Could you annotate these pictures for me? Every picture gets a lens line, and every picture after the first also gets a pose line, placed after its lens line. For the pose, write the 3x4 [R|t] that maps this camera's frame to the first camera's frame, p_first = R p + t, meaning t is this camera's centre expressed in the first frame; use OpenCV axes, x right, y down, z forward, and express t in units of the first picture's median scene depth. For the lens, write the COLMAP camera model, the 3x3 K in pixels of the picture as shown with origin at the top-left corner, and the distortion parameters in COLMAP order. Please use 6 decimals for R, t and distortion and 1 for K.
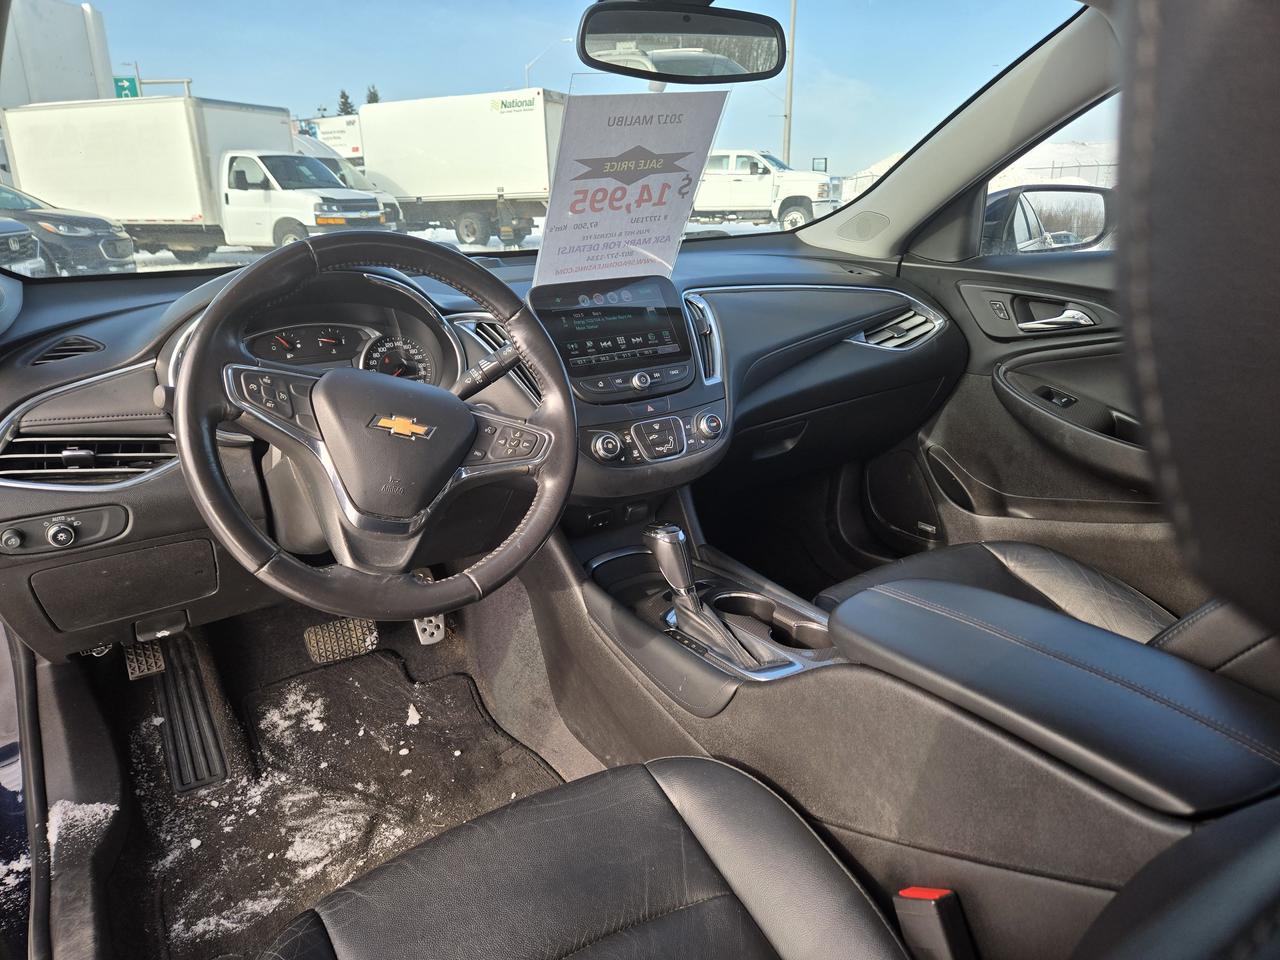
lens RADIAL K [[880.5, 0, 631.7], [0, 880.5, 481.2], [0, 0, 1]] dist [0.048245, -0.035286]
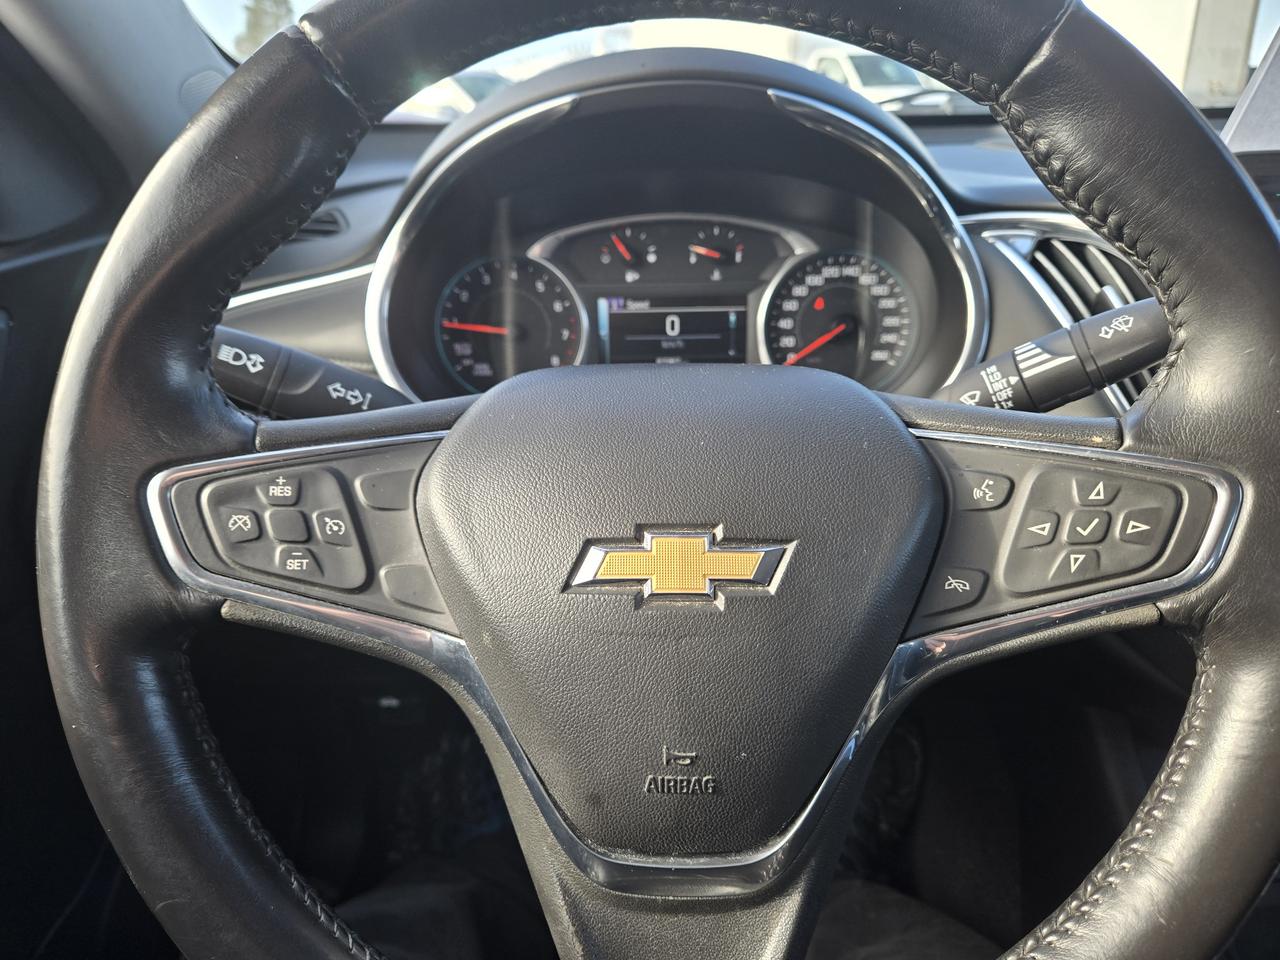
lens RADIAL K [[880.5, 0, 631.7], [0, 880.5, 481.2], [0, 0, 1]] dist [0.048245, -0.035286]
pose [[0.829838, 0.221988, -0.511947, -0.097146], [-0.172333, 0.974568, 0.143245, -0.096916], [0.530726, -0.030645, 0.846989, 0.552938]]
